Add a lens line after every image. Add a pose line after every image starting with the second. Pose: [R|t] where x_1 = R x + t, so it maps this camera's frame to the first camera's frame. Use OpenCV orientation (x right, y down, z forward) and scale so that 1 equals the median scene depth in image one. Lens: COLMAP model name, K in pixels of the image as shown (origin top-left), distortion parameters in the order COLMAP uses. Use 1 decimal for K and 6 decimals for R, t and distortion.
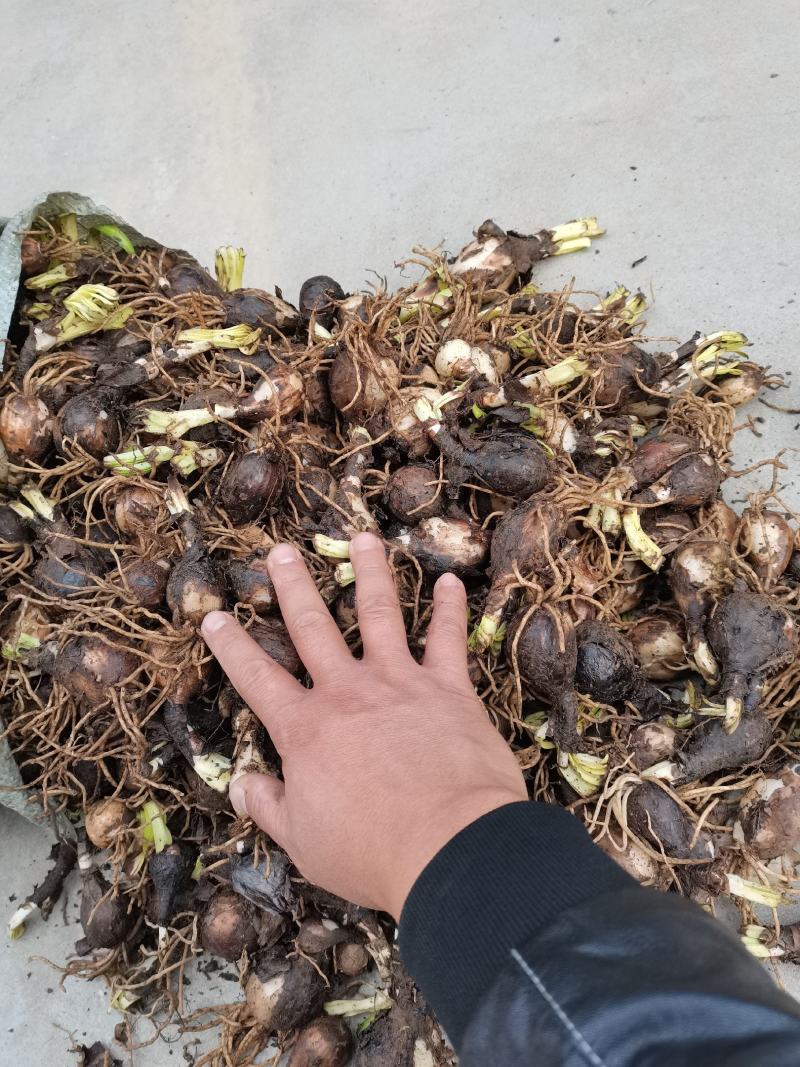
lens RADIAL K [[823.4, 0, 400.0], [0, 823.4, 533.5], [0, 0, 1]] dist [0.039633, -0.062968]
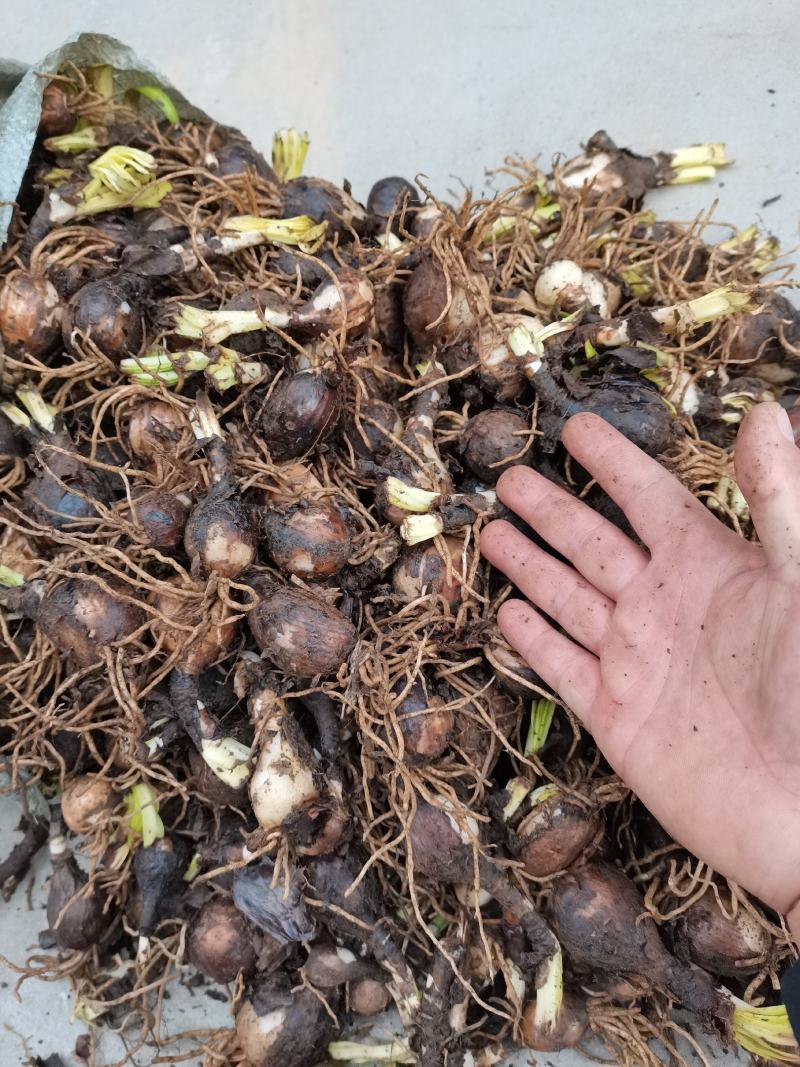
lens RADIAL K [[825.2, 0, 402.9], [0, 825.2, 536.2], [0, 0, 1]] dist [0.030054, -0.043444]
pose [[0.994670, 0.103111, -0.000118, -0.065742], [-0.102973, 0.993396, 0.050614, 0.009369], [0.005337, -0.050332, 0.998718, 0.181769]]
